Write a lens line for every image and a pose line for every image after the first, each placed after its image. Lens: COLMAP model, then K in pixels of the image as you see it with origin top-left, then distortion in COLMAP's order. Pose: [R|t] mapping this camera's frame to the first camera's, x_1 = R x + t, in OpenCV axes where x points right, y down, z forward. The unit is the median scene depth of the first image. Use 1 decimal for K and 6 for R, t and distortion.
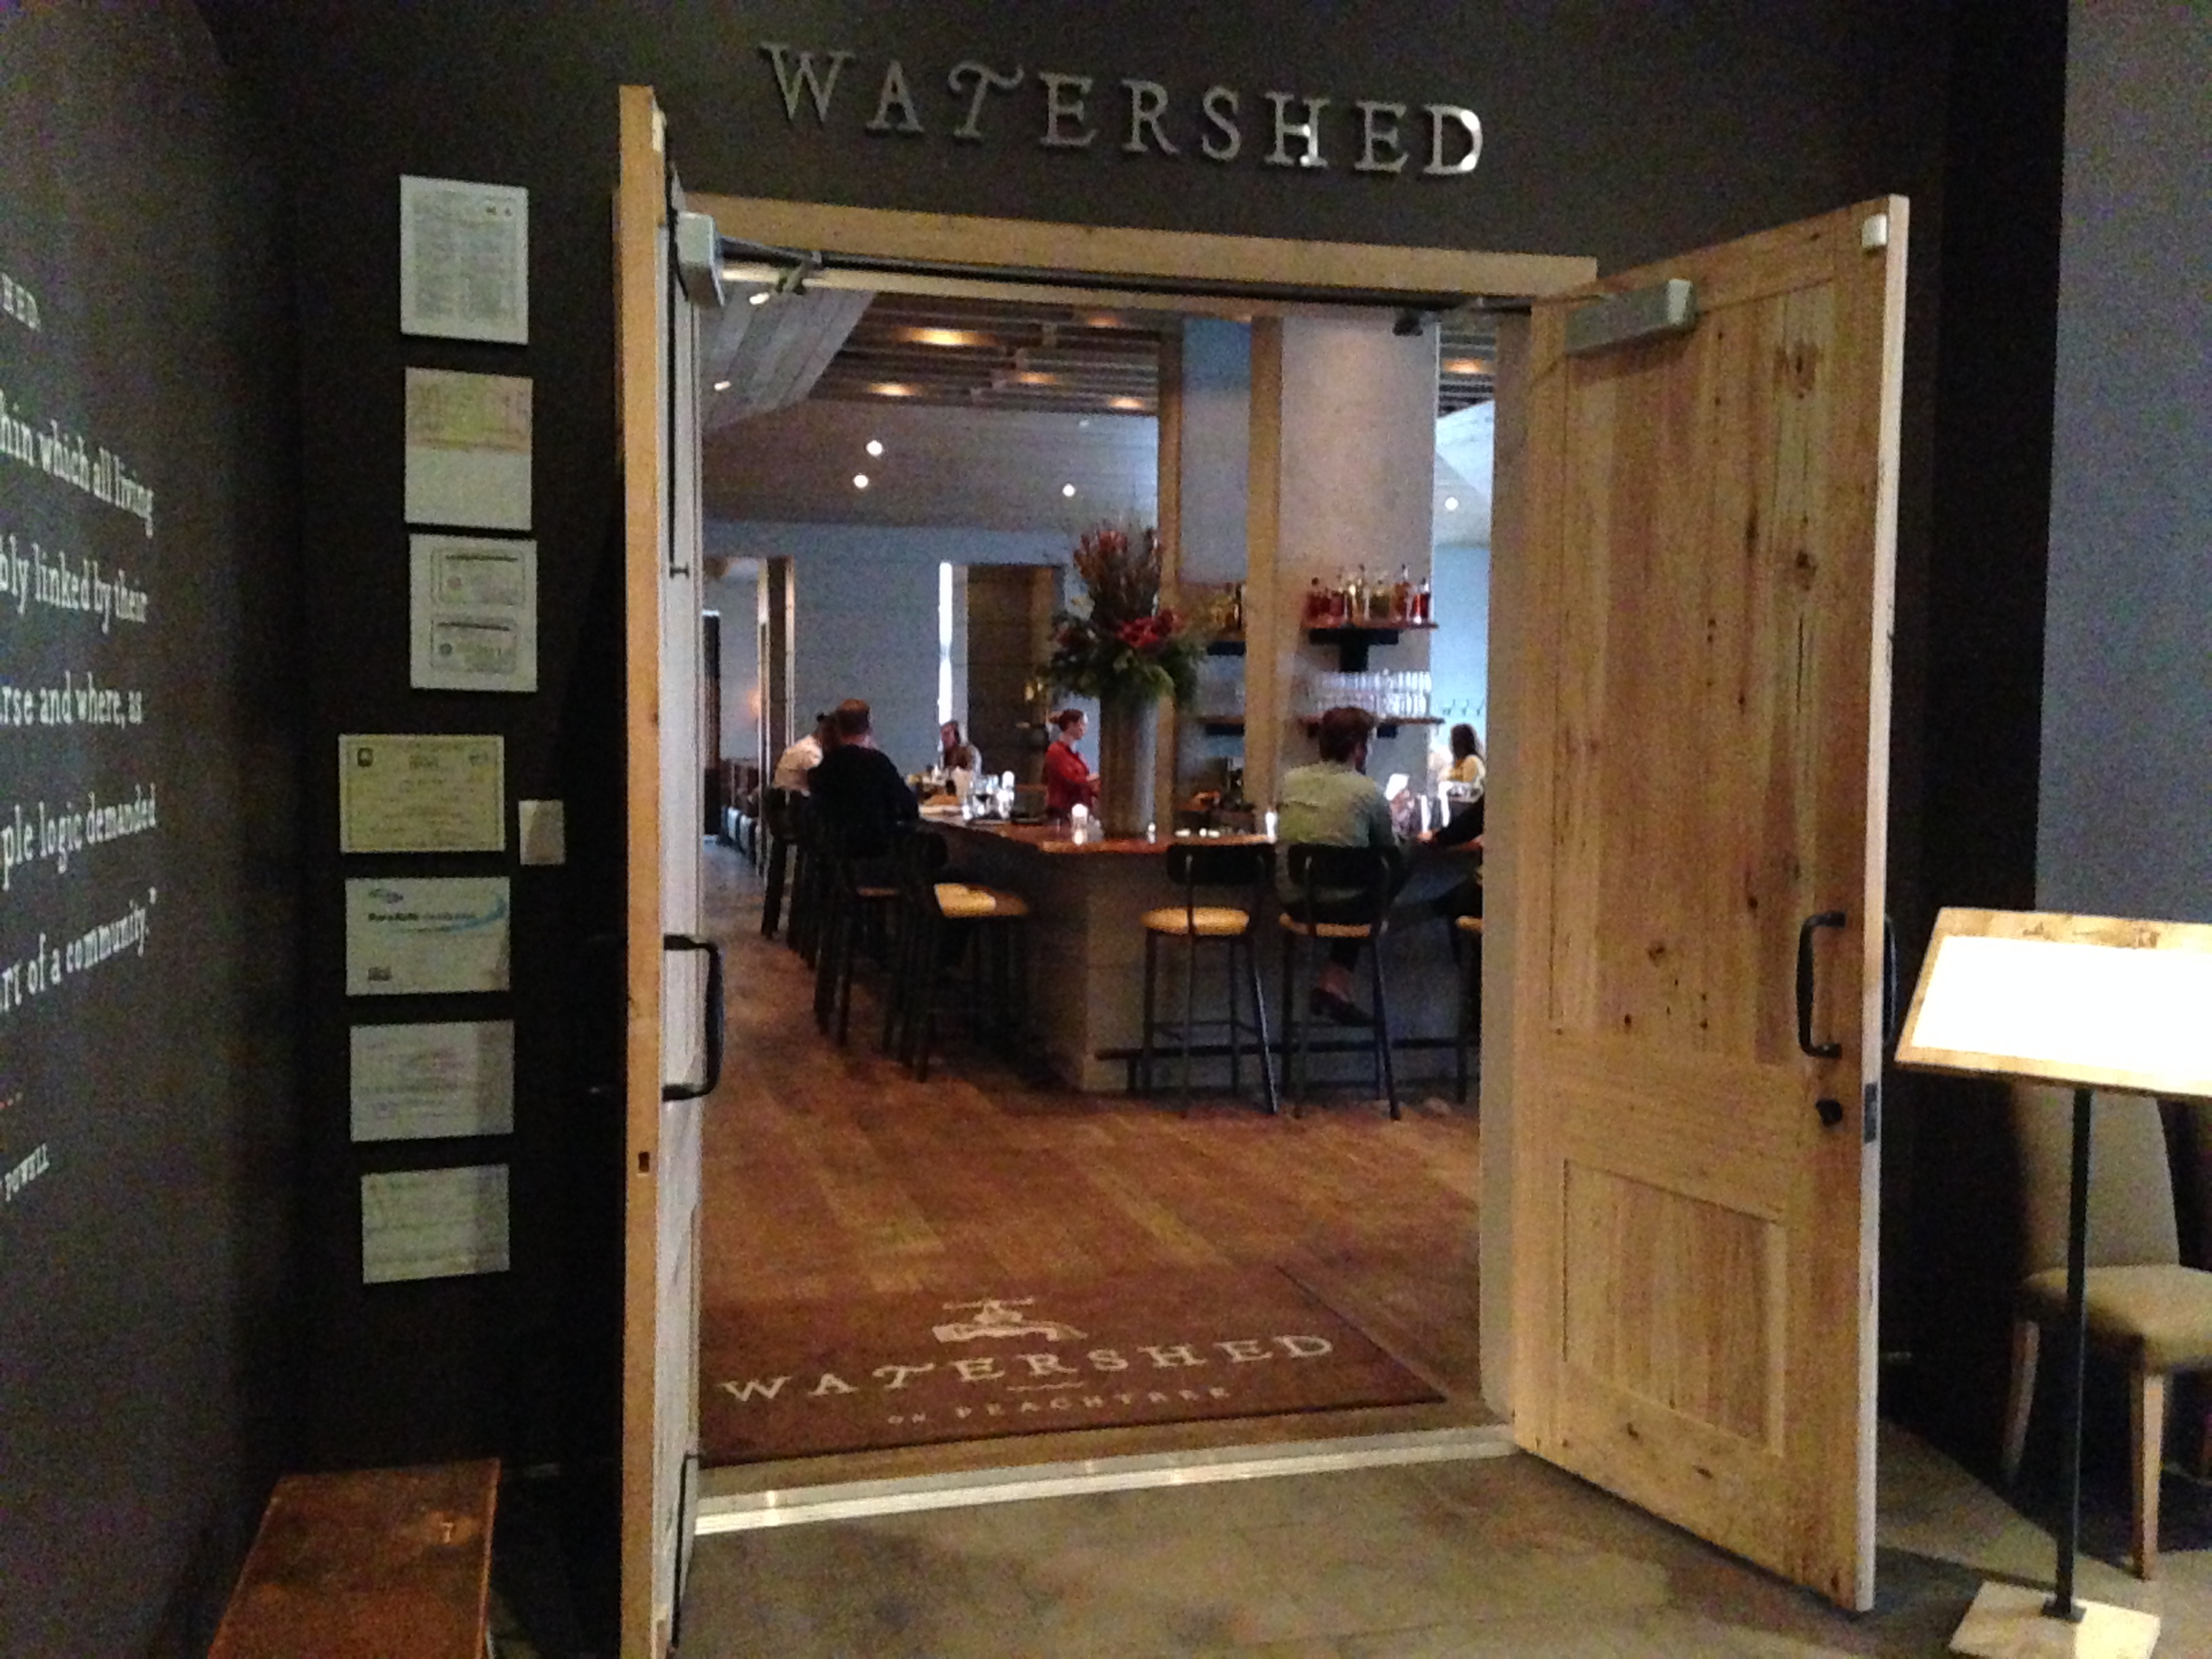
lens RADIAL K [[2089.4, 0, 1109.3], [0, 2089.4, 827.1], [0, 0, 1]] dist [0.047413, 0.000000]
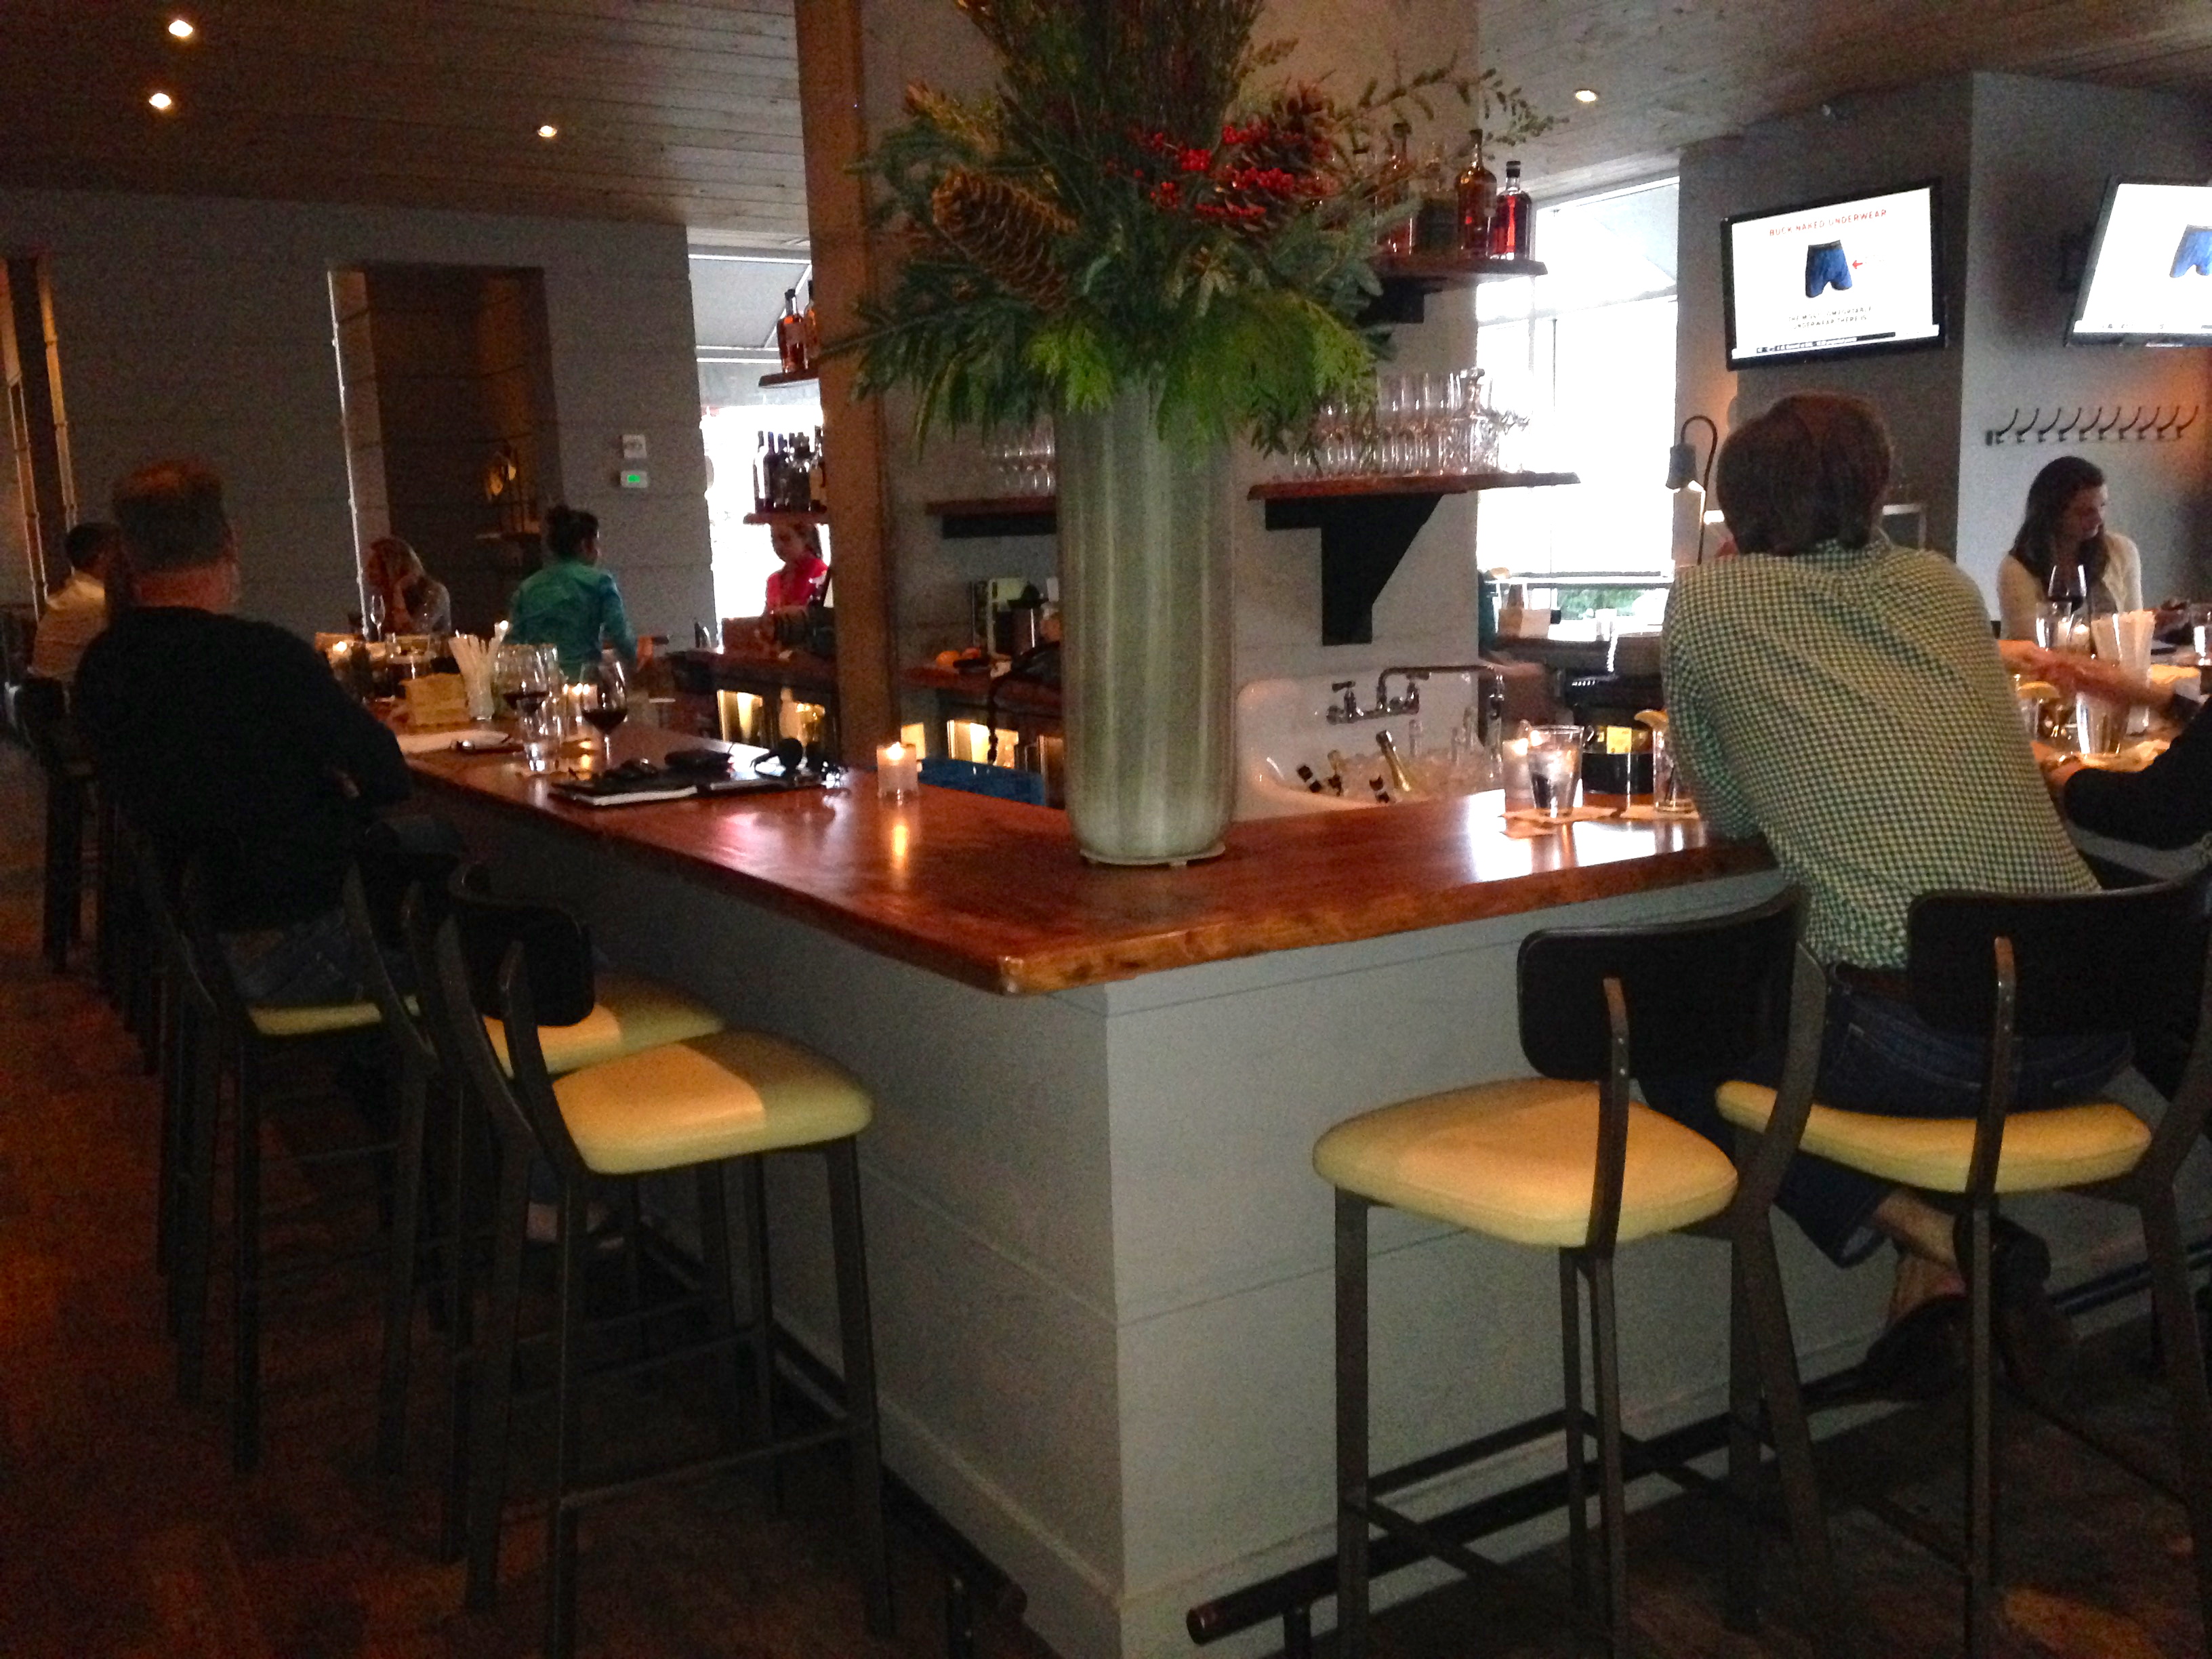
lens RADIAL K [[2089.4, 0, 1100.4], [0, 2089.4, 836.6], [0, 0, 1]] dist [0.047413, 0.000000]
pose [[0.959920, -0.080393, 0.268498, -0.046918], [0.053624, 0.992962, 0.105600, -0.017913], [-0.275098, -0.086969, 0.957475, 0.383057]]
